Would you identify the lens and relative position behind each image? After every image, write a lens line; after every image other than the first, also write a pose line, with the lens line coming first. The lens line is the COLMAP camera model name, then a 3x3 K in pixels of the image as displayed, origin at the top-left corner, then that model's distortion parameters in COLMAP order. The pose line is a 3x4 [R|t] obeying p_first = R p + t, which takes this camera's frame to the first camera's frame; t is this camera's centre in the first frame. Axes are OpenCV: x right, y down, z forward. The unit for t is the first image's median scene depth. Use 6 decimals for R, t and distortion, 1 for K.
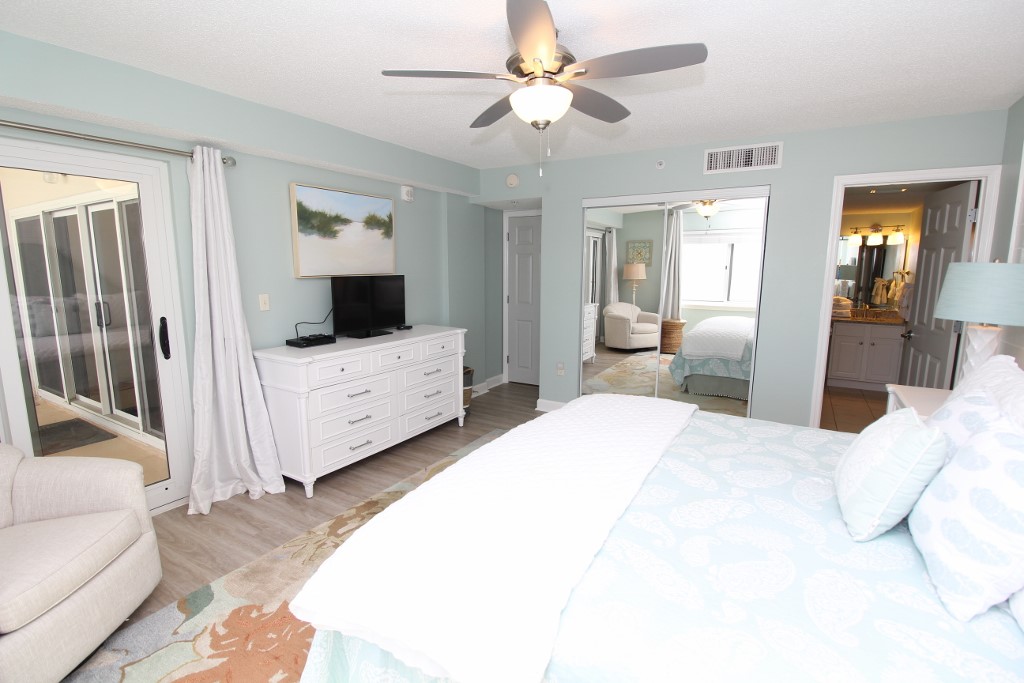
lens RADIAL K [[466.6, 0, 508.2], [0, 466.6, 338.3], [0, 0, 1]] dist [-0.031601, -0.000149]
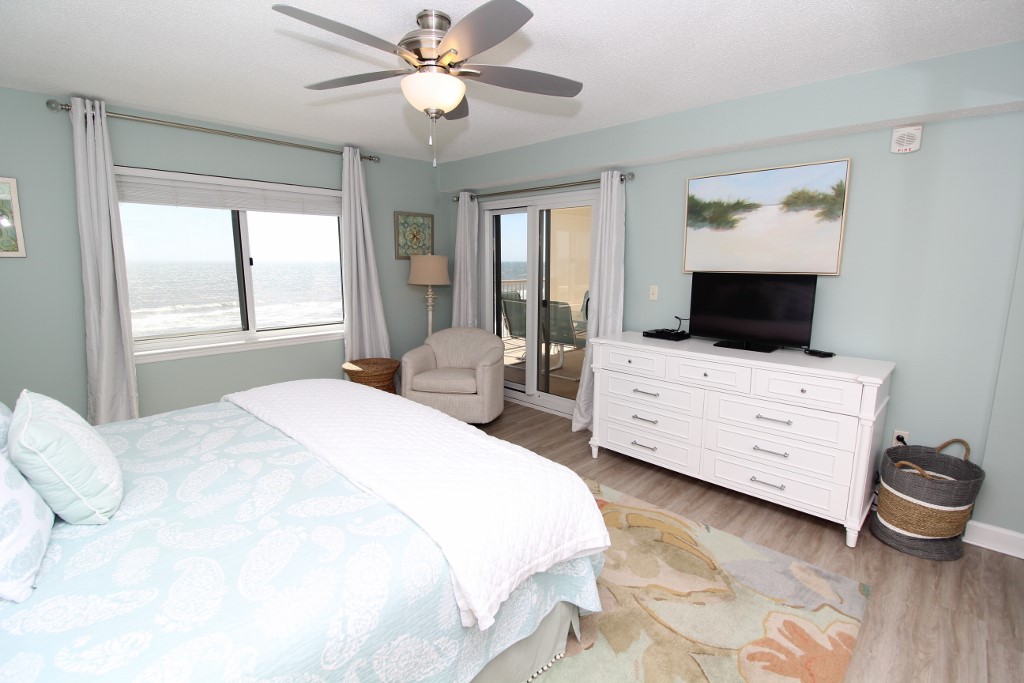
lens RADIAL K [[466.6, 0, 508.2], [0, 466.6, 338.3], [0, 0, 1]] dist [-0.031601, -0.000149]
pose [[-0.229234, 0.149252, -0.961860, 0.602431], [-0.152882, 0.970389, 0.187011, -0.116203], [0.961290, 0.189920, -0.199628, 0.822257]]
